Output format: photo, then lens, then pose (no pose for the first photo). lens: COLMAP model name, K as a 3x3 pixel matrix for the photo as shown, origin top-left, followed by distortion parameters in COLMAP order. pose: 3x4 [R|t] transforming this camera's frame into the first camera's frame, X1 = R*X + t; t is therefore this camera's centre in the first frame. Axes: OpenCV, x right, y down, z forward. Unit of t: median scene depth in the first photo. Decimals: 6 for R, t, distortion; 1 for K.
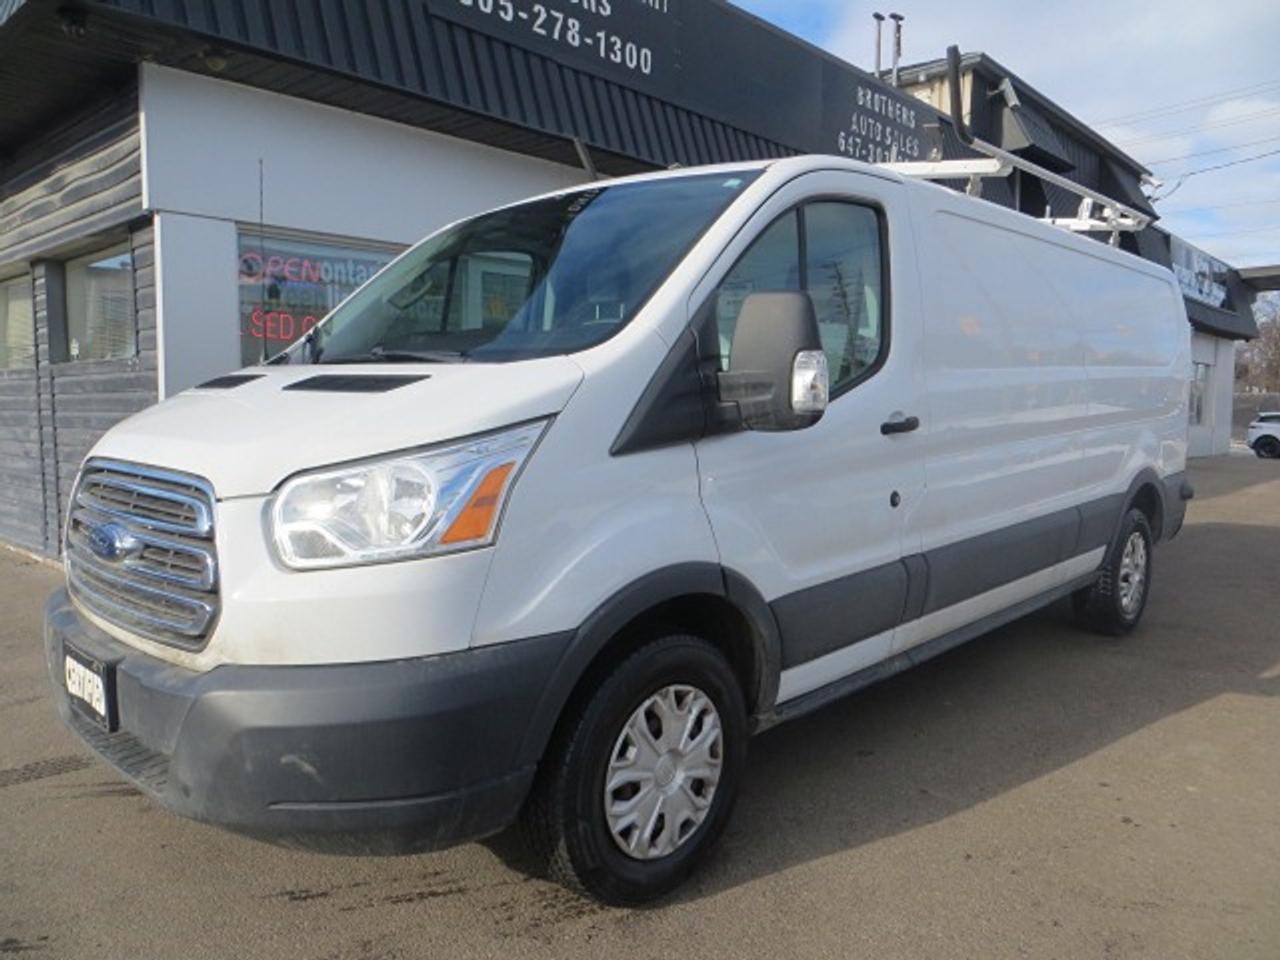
lens RADIAL K [[954.7, 0, 636.9], [0, 954.7, 473.6], [0, 0, 1]] dist [-0.009298, -0.003616]
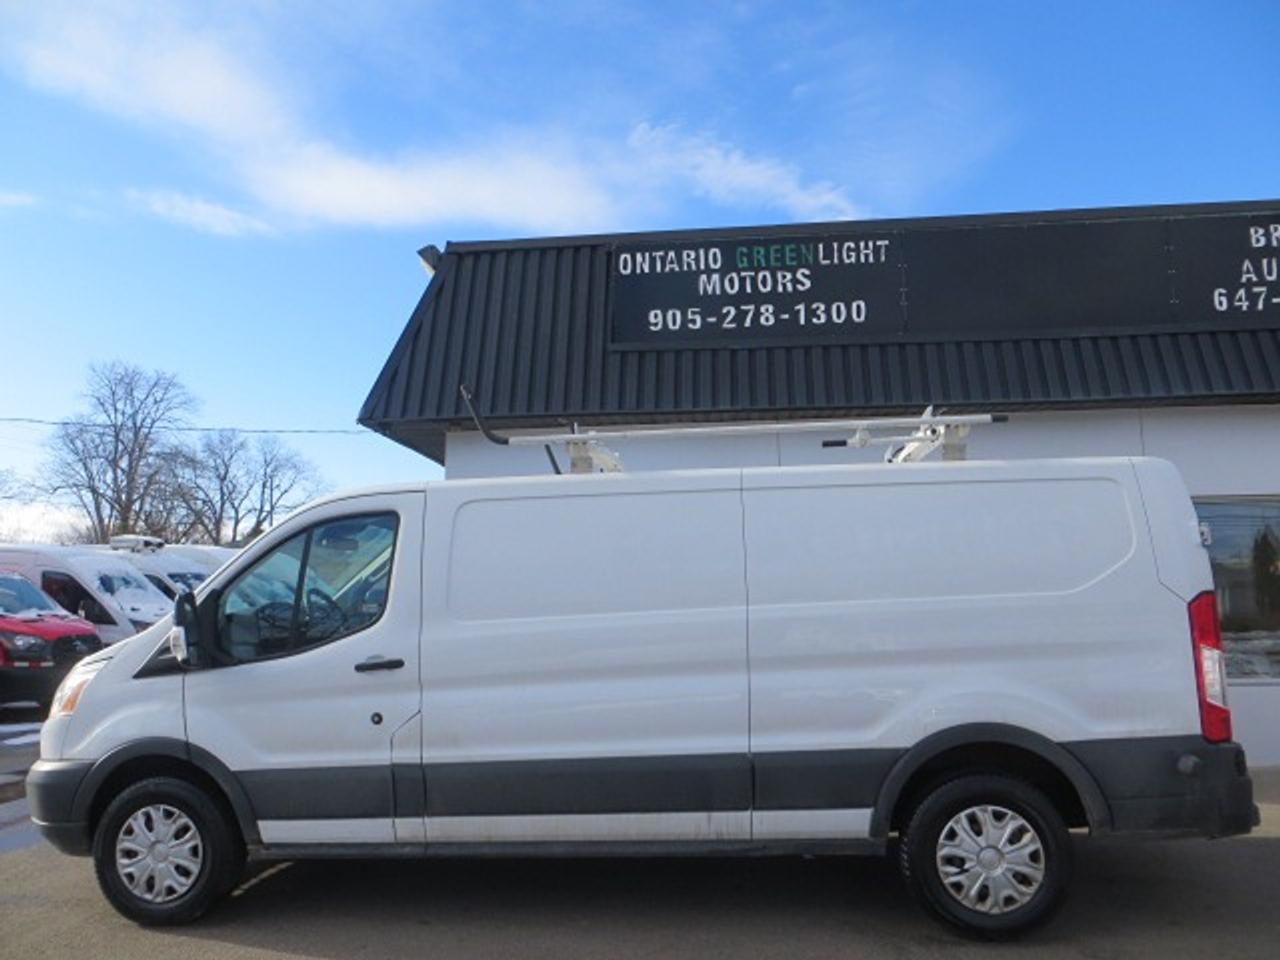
lens RADIAL K [[954.7, 0, 639.7], [0, 954.7, 483.7], [0, 0, 1]] dist [-0.009298, -0.003616]
pose [[0.601087, -0.115579, -0.790782, 0.798464], [-0.043387, 0.983309, -0.176697, -0.039488], [0.798005, 0.140520, 0.586039, 0.212488]]
